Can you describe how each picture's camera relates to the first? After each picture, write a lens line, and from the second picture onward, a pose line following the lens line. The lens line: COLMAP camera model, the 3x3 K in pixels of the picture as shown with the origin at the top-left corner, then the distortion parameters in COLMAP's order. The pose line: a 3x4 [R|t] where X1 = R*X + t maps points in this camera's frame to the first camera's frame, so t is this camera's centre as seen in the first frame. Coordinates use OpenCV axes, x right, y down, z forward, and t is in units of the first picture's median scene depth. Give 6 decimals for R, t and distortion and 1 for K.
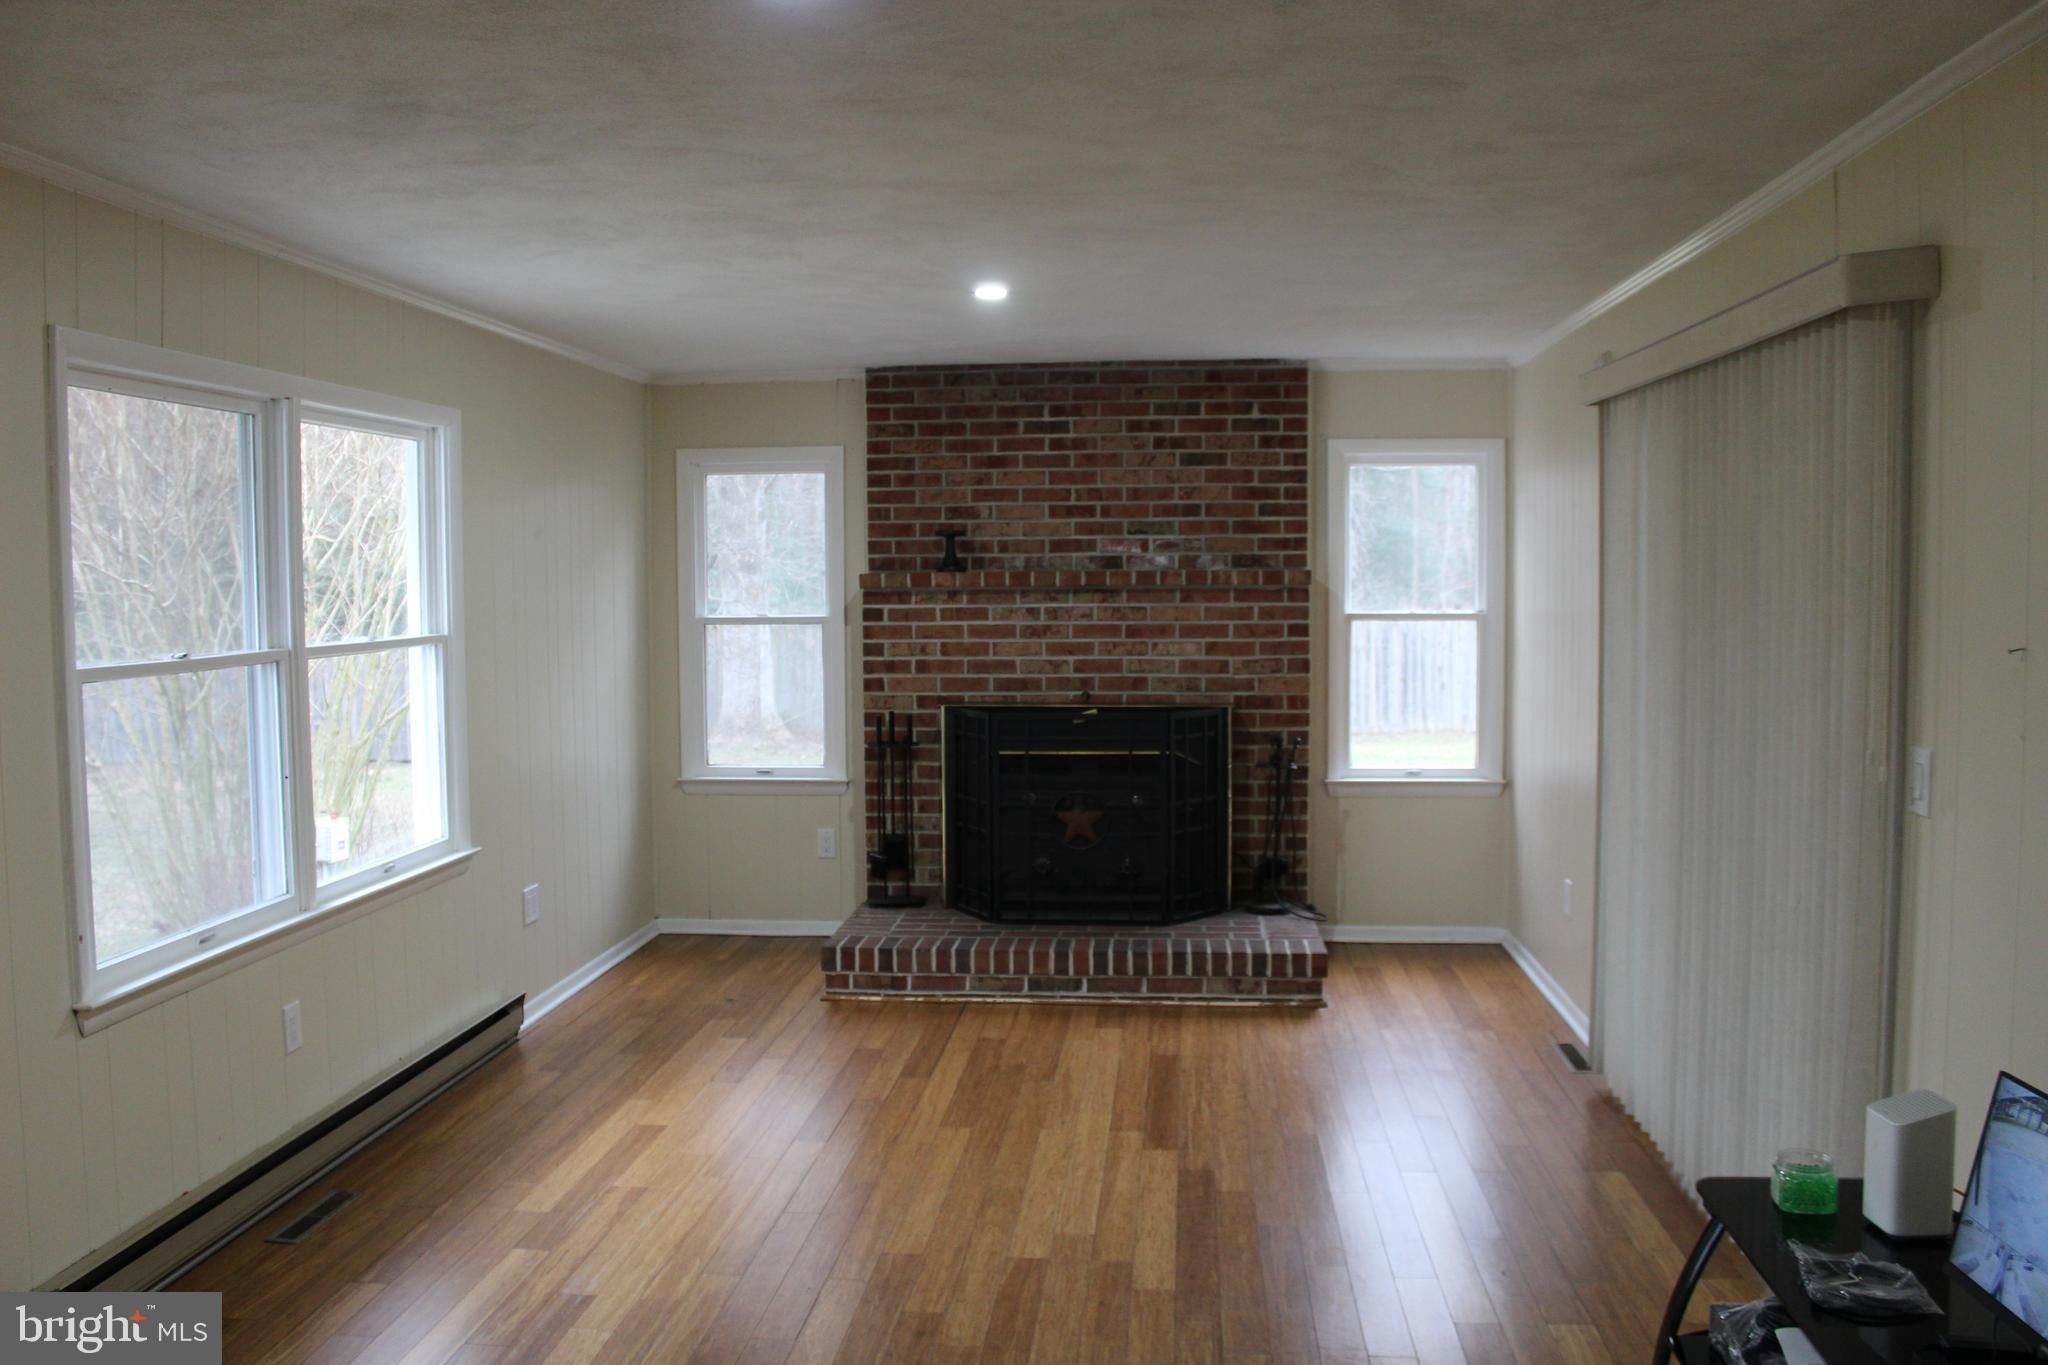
lens RADIAL K [[1703.0, 0, 1007.3], [0, 1703.0, 665.8], [0, 0, 1]] dist [-0.162493, 0.141852]
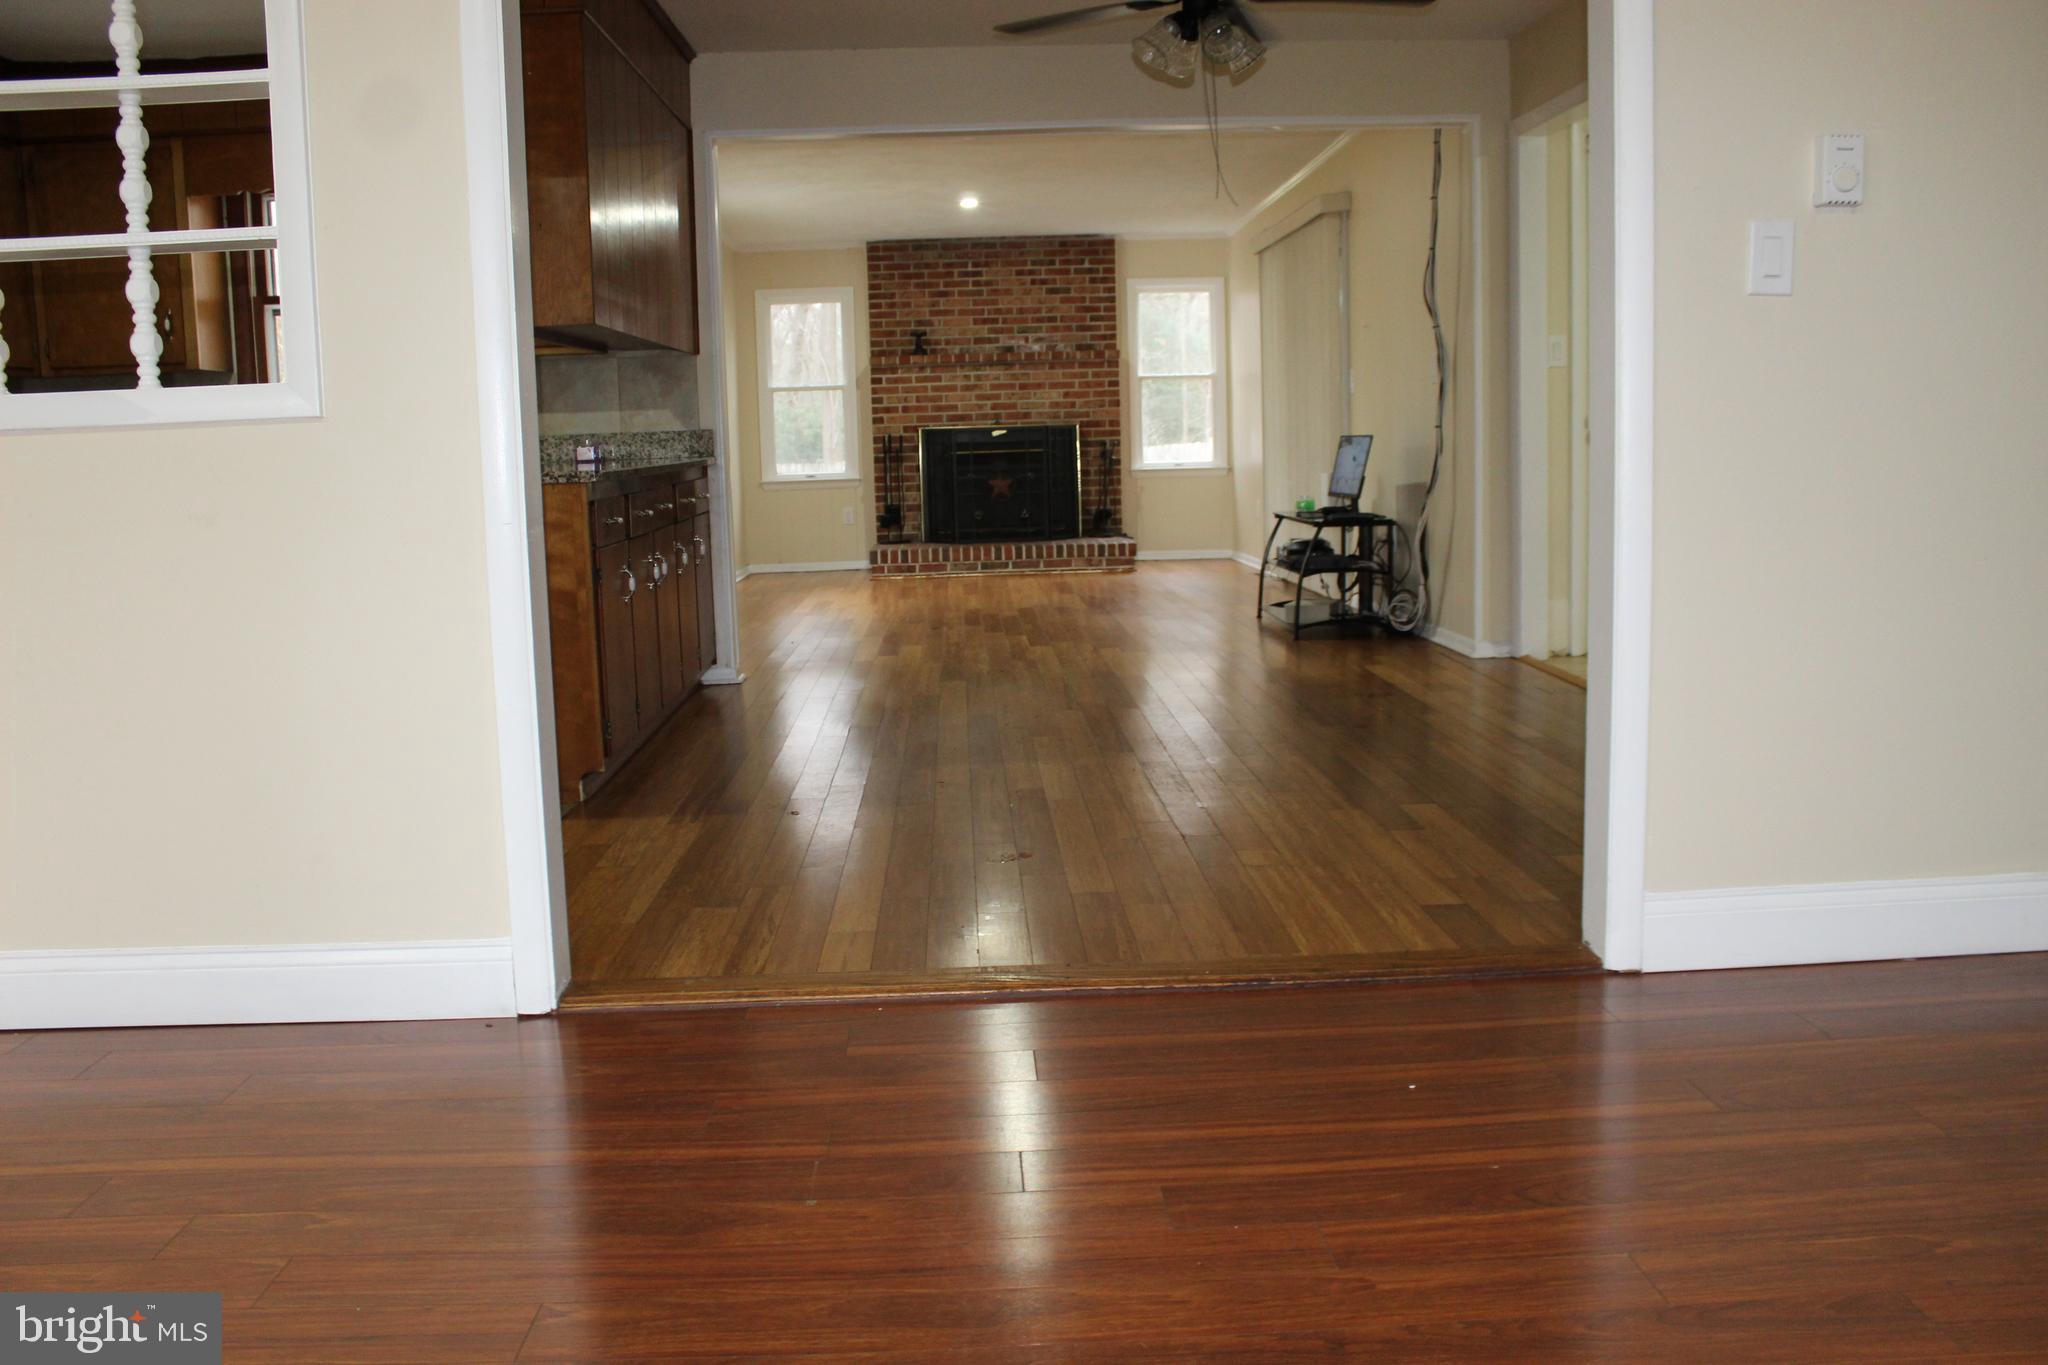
lens RADIAL K [[1703.0, 0, 1007.3], [0, 1703.0, 665.8], [0, 0, 1]] dist [-0.162493, 0.141852]
pose [[0.991166, -0.038591, 0.126886, -0.180395], [0.029648, 0.996991, 0.071627, 0.144504], [-0.129269, -0.067232, 0.989328, -0.790848]]
